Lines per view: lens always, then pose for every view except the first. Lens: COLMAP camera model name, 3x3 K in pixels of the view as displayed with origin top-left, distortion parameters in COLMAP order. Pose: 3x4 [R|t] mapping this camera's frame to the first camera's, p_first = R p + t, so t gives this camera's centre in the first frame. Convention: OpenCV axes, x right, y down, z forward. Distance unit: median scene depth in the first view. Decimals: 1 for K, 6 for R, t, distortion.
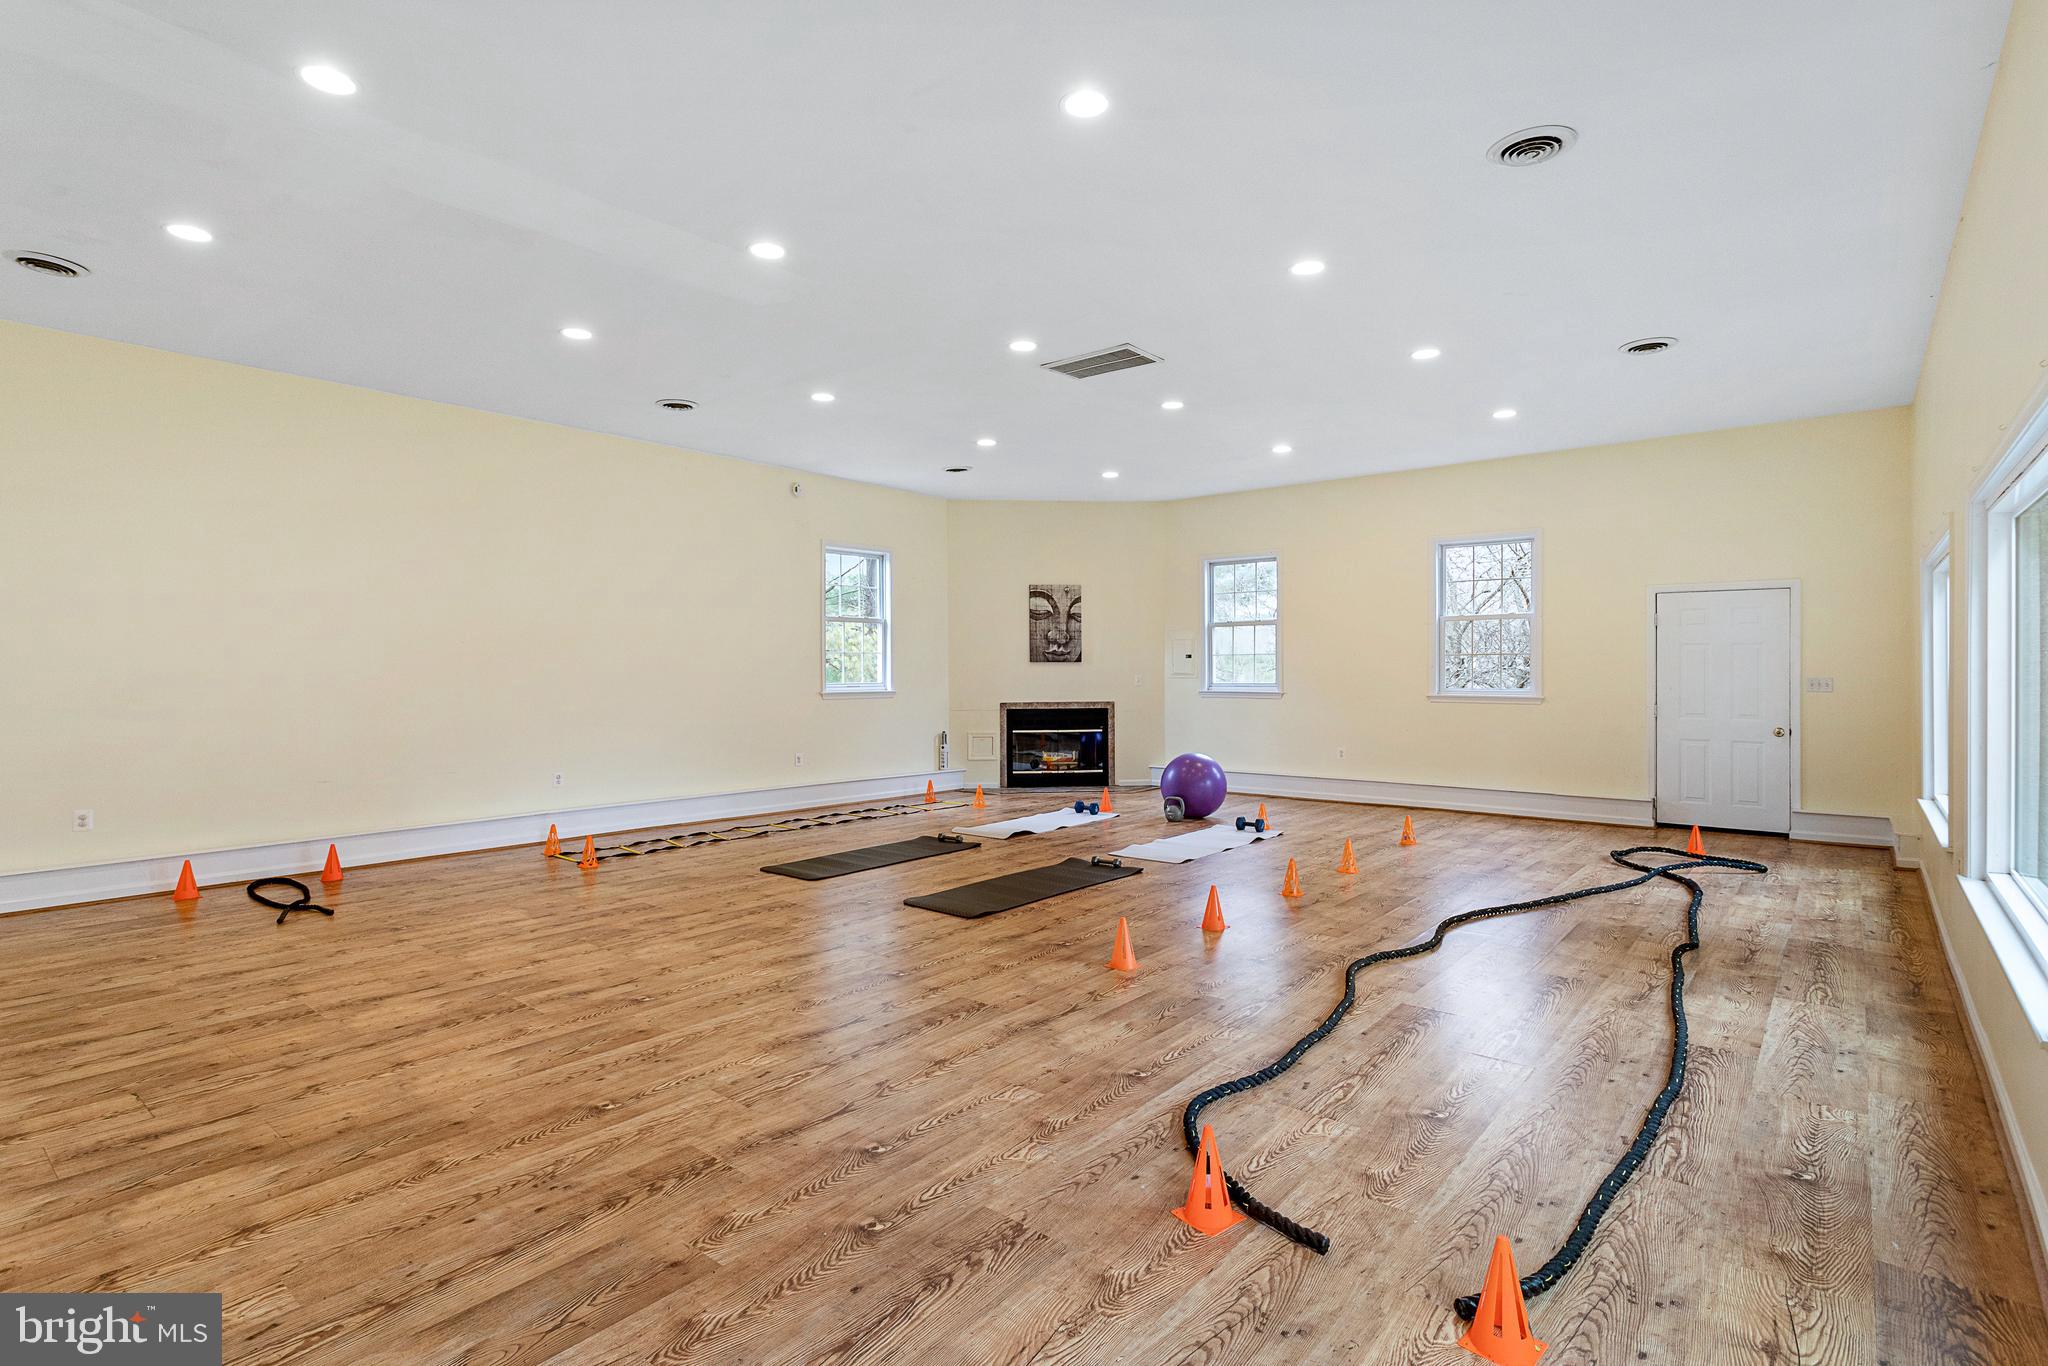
lens RADIAL K [[988.7, 0, 1010.3], [0, 988.7, 682.7], [0, 0, 1]] dist [-0.008265, 0.001913]
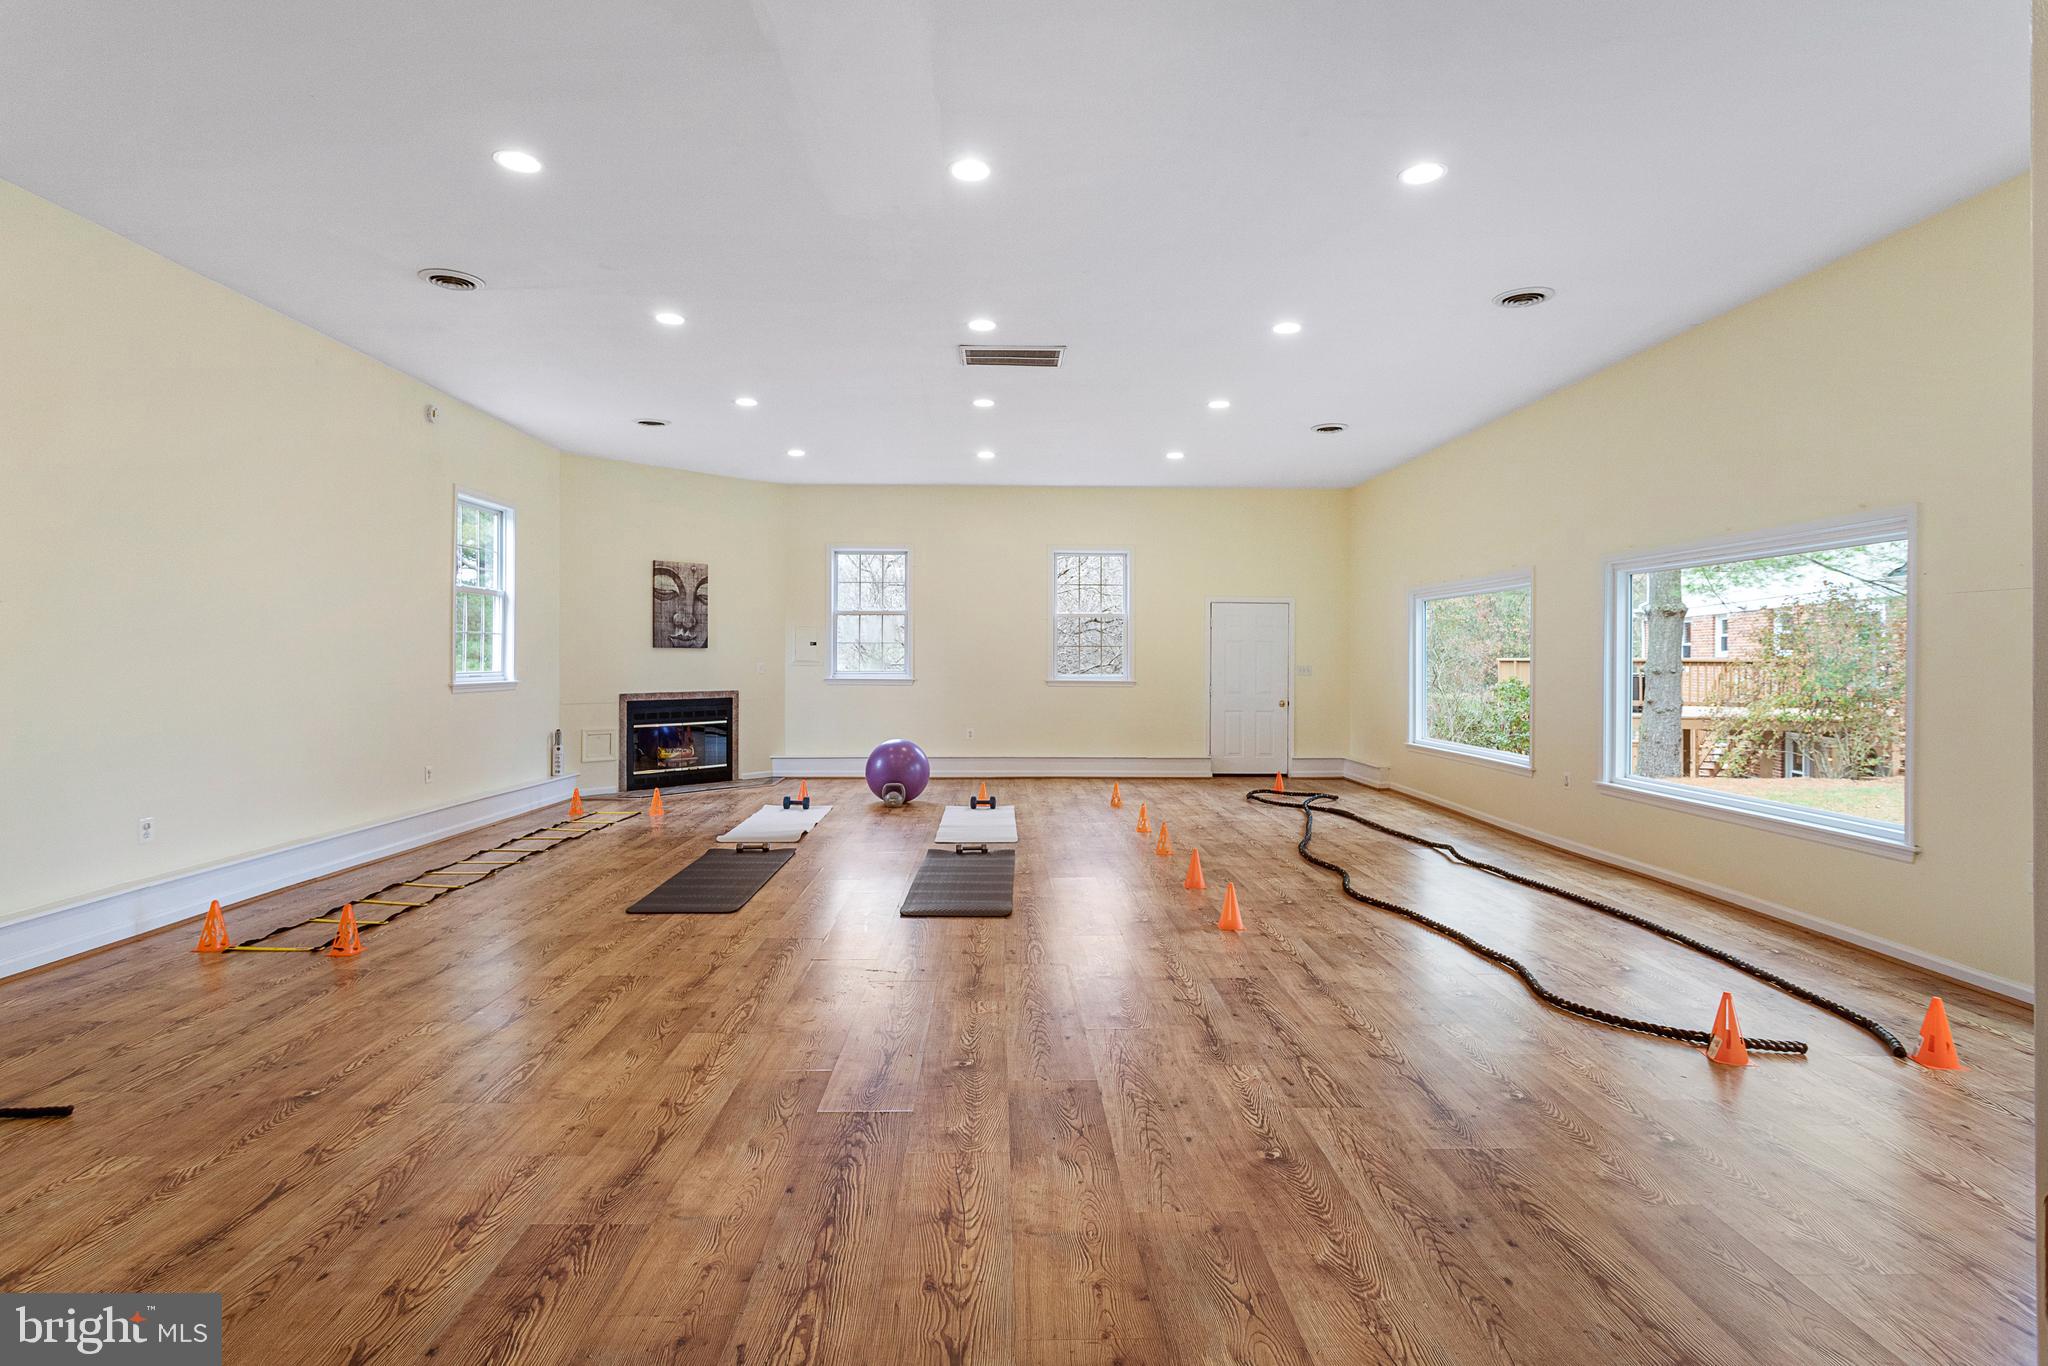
lens RADIAL K [[988.7, 0, 983.4], [0, 988.7, 629.3], [0, 0, 1]] dist [-0.008265, 0.001913]
pose [[0.758384, 0.025452, 0.651311, -0.336959], [0.003439, 0.999067, -0.043046, 0.002057], [-0.651799, 0.034885, 0.757589, 0.142532]]
